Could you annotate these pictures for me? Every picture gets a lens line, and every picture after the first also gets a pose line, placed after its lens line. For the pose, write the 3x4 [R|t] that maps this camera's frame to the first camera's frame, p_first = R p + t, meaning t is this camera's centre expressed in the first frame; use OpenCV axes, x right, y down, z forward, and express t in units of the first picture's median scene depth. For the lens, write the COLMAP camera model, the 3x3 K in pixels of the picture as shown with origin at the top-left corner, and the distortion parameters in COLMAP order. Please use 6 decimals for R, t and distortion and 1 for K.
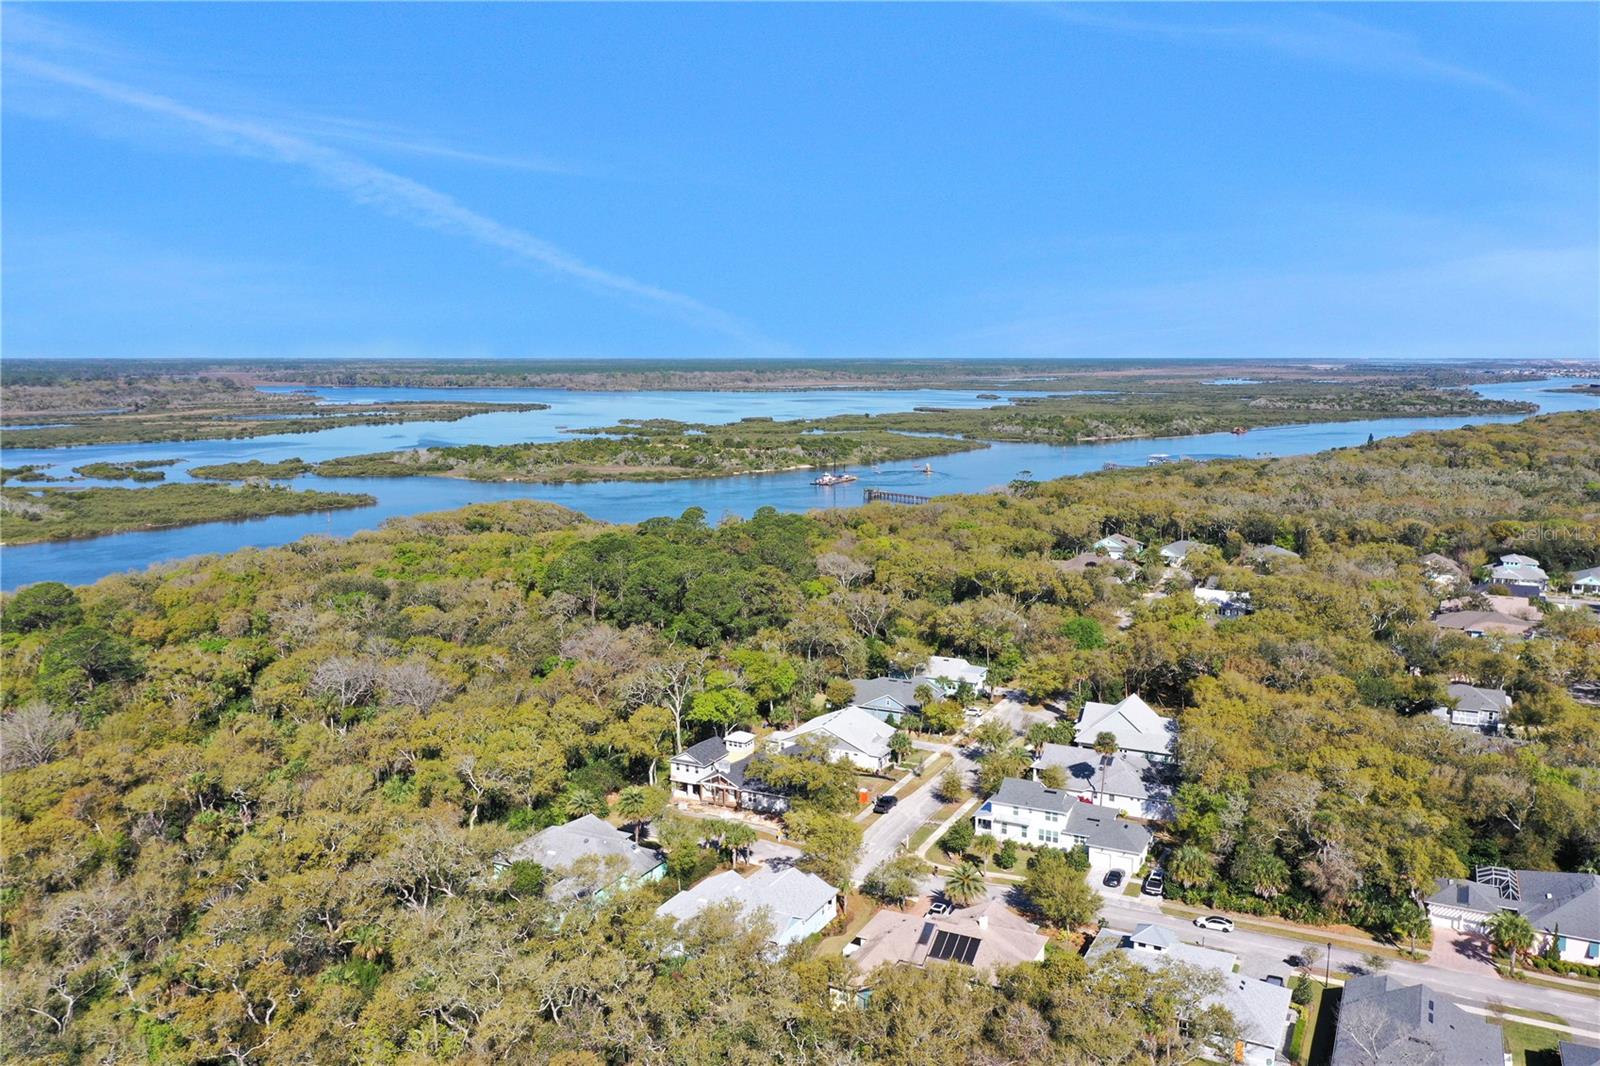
lens RADIAL K [[1268.8, 0, 823.7], [0, 1268.8, 532.5], [0, 0, 1]] dist [0.010045, 0.002292]
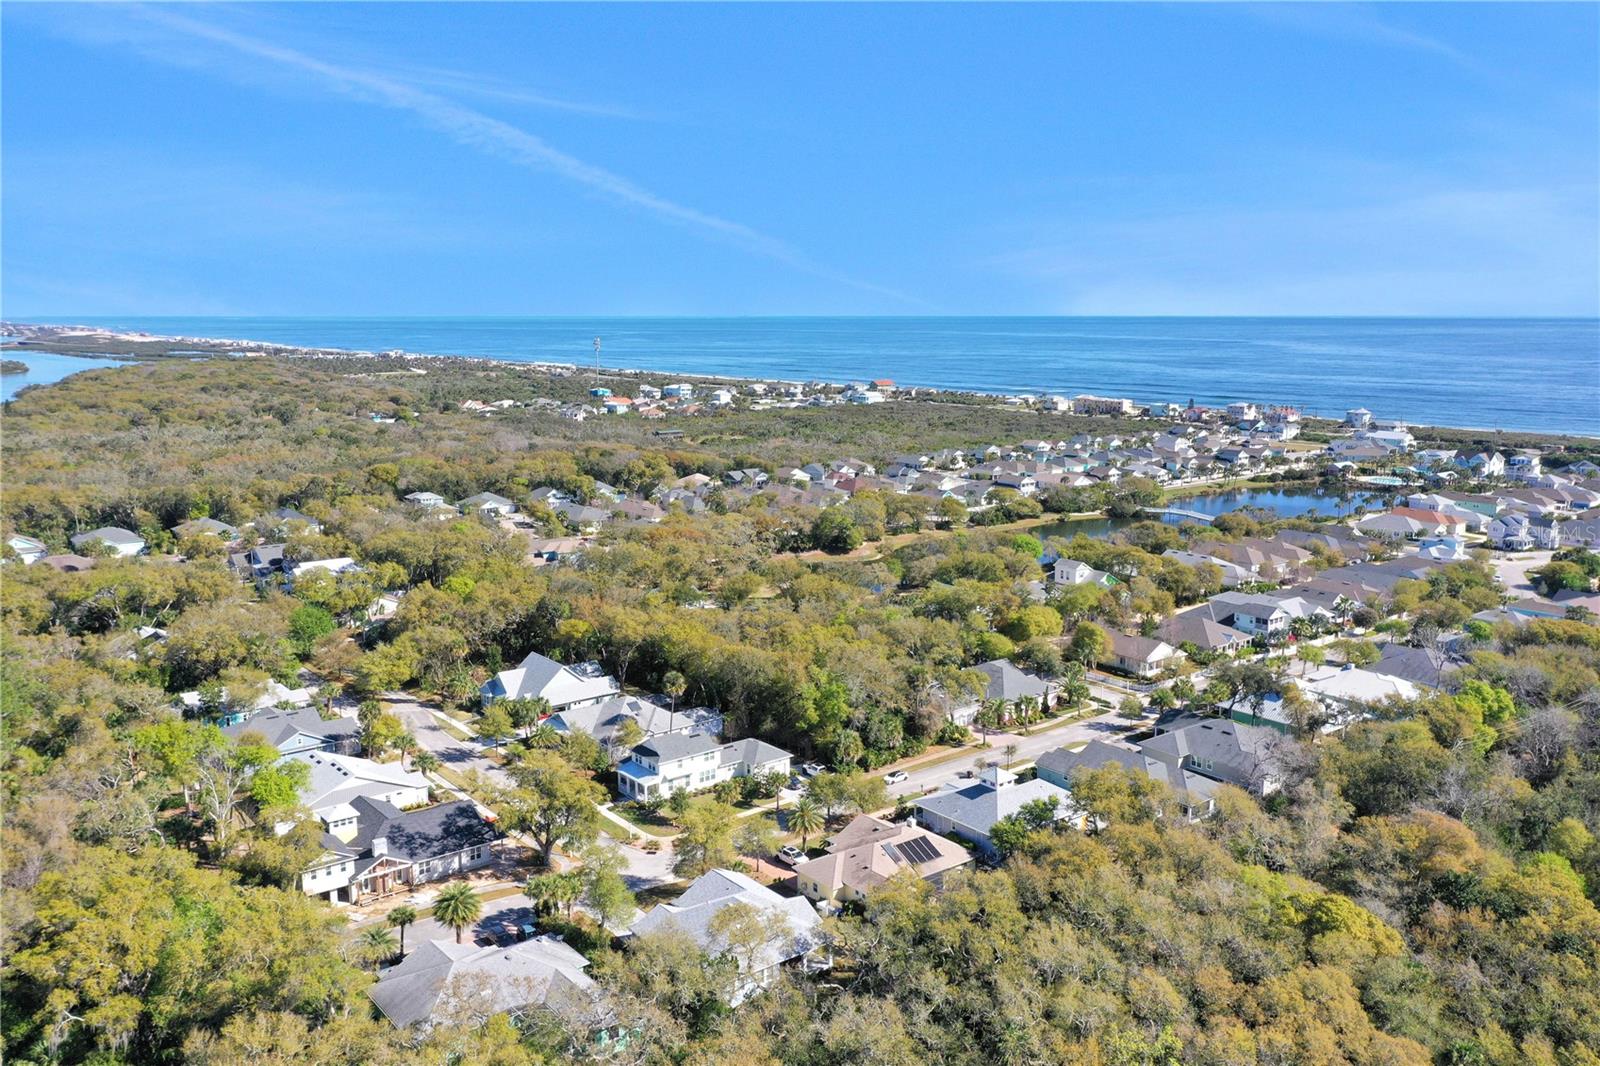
lens RADIAL K [[1268.8, 0, 823.7], [0, 1268.8, 532.5], [0, 0, 1]] dist [0.010045, 0.002292]
pose [[0.426003, -0.154905, 0.891362, -0.136500], [0.125443, 0.985830, 0.111370, -0.012294], [-0.895983, 0.064371, 0.439398, 0.089644]]
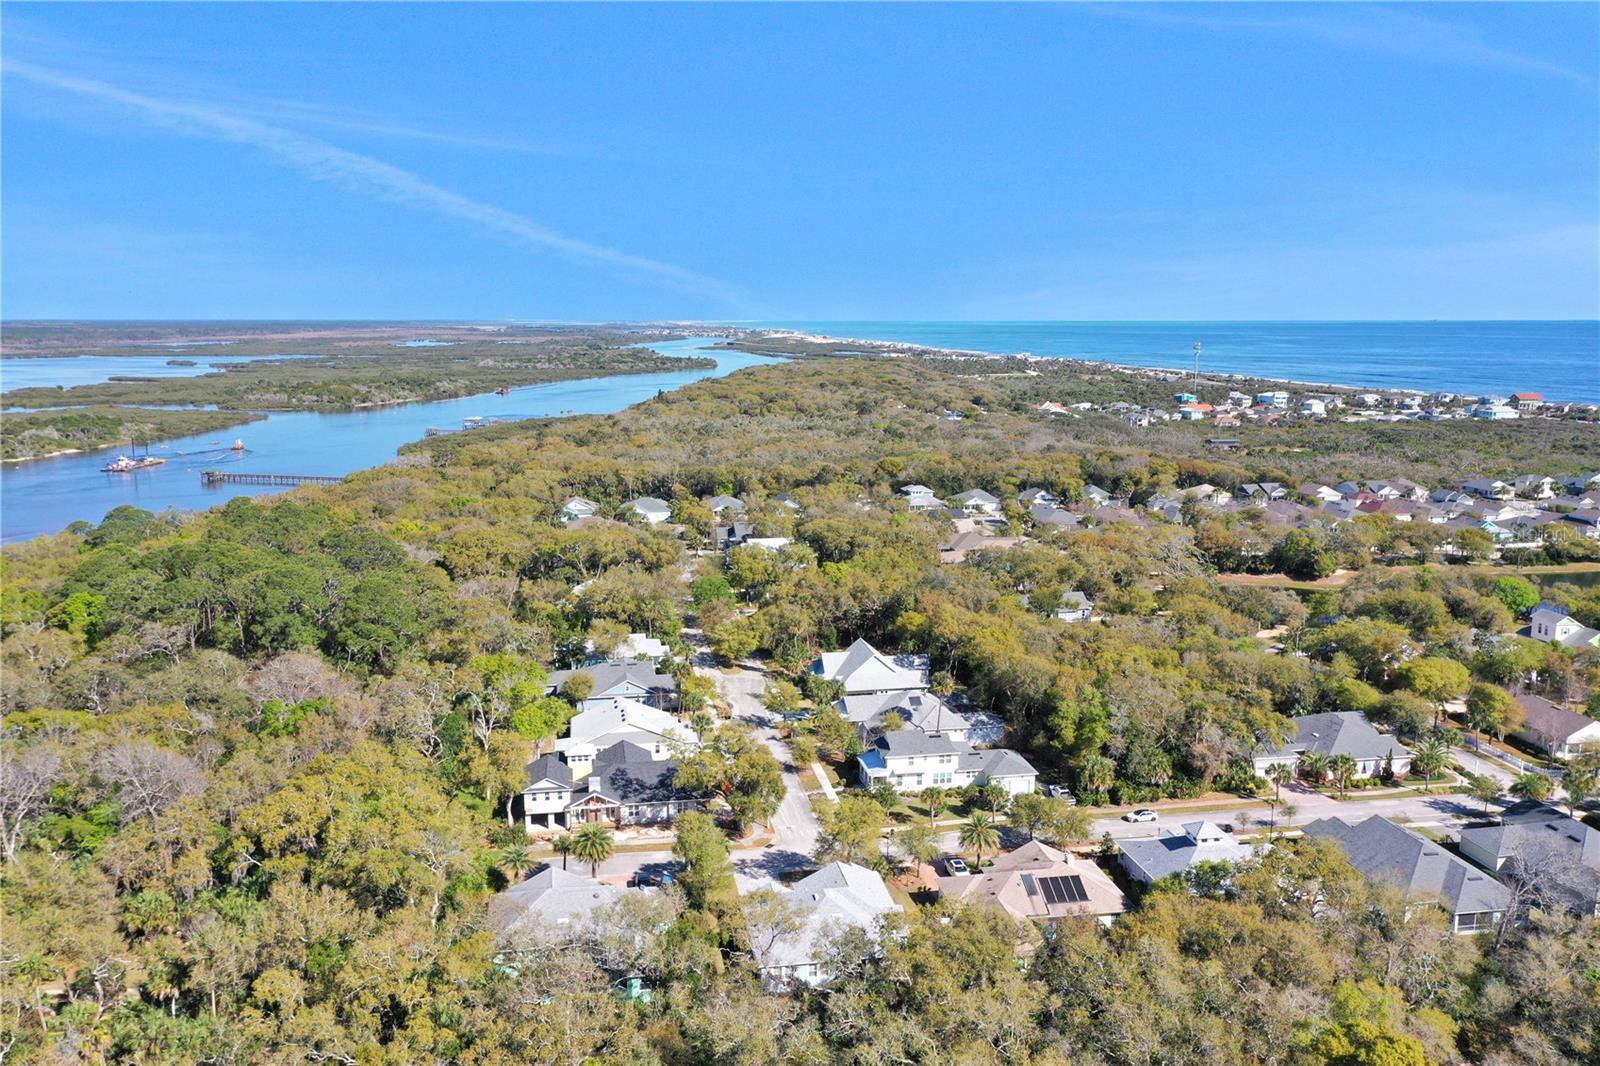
lens RADIAL K [[1268.8, 0, 823.7], [0, 1268.8, 532.5], [0, 0, 1]] dist [0.010045, 0.002292]
pose [[0.804492, -0.099986, 0.585487, -0.097738], [0.082722, 0.994984, 0.056253, -0.005250], [-0.588174, 0.003177, 0.808728, 0.044457]]
